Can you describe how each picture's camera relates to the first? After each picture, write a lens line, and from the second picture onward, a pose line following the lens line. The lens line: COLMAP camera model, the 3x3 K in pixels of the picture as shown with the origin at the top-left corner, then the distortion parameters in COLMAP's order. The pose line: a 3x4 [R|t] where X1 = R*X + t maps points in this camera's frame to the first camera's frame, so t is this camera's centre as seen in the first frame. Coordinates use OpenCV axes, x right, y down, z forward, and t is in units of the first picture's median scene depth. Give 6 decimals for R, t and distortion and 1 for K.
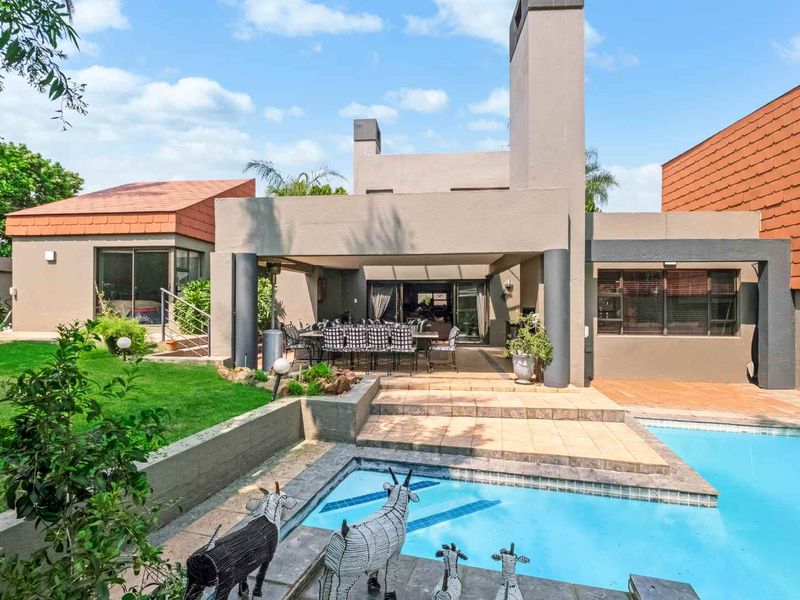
lens RADIAL K [[410.5, 0, 399.7], [0, 410.5, 316.5], [0, 0, 1]] dist [-0.001244, 0.000013]
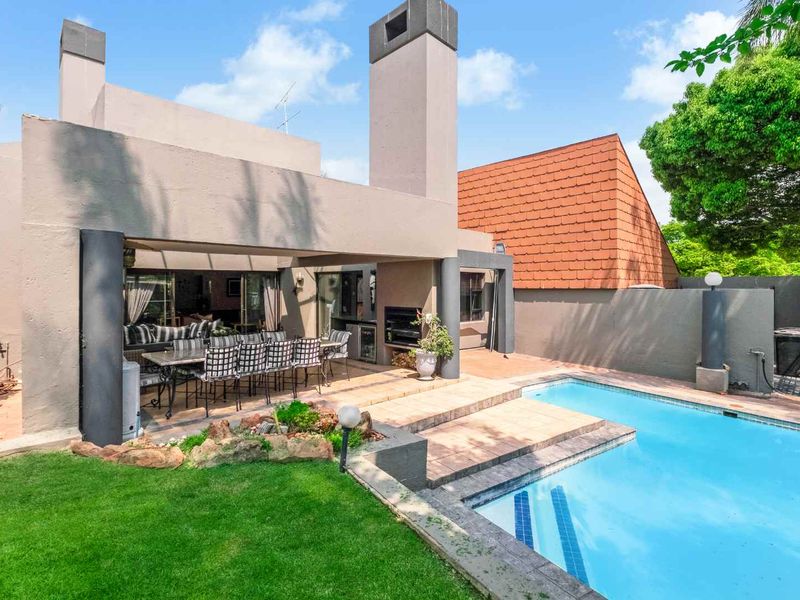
lens RADIAL K [[412.1, 0, 400.0], [0, 412.1, 300.0], [0, 0, 1]] dist [0.003234, 0.000376]
pose [[0.655258, -0.027398, 0.754908, -0.455287], [0.025224, 0.999578, 0.014384, -0.050974], [-0.754984, 0.009617, 0.655673, 0.286967]]
